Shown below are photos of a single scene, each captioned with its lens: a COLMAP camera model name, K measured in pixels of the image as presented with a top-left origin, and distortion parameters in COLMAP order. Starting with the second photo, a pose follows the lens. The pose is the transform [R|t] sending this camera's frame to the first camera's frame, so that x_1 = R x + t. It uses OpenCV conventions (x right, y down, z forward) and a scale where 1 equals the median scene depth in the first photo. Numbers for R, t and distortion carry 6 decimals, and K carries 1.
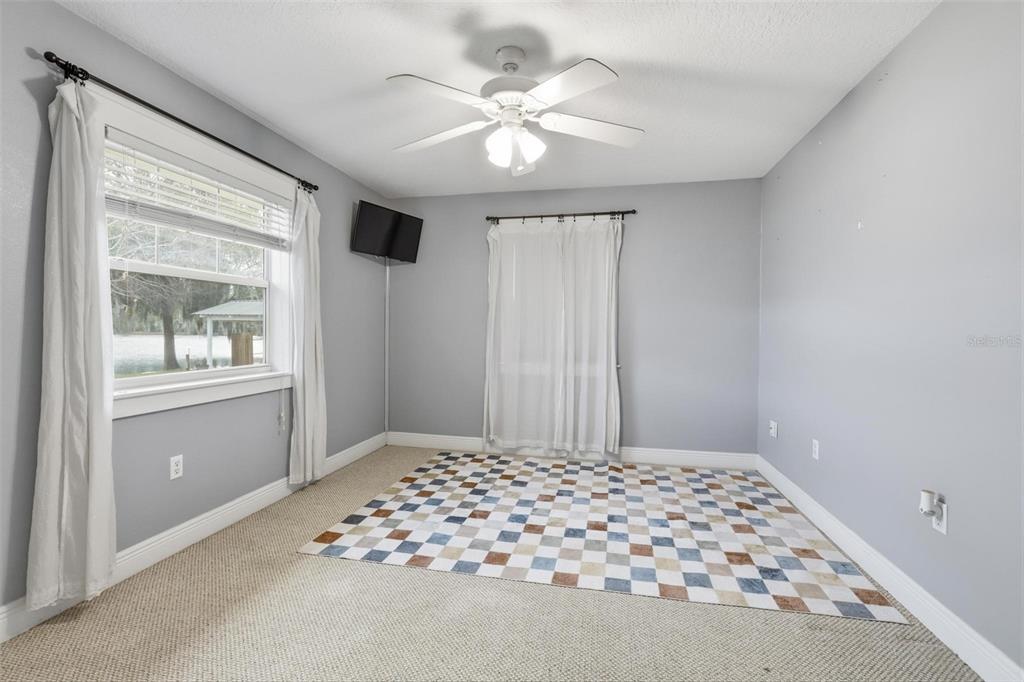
lens RADIAL K [[454.9, 0, 509.7], [0, 454.9, 335.4], [0, 0, 1]] dist [-0.002931, -0.000377]
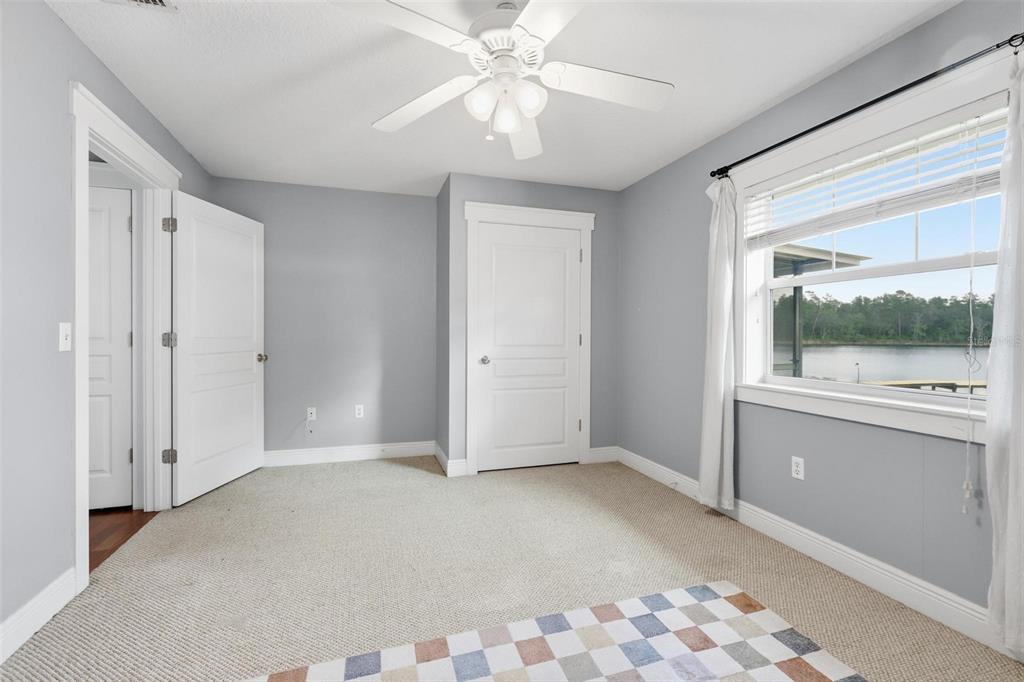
lens RADIAL K [[454.9, 0, 509.7], [0, 454.9, 335.4], [0, 0, 1]] dist [-0.002931, -0.000377]
pose [[-0.870638, -0.008935, -0.491843, 0.358024], [-0.014745, 0.999860, 0.007936, -0.013506], [0.491703, 0.014162, -0.870648, 1.574438]]
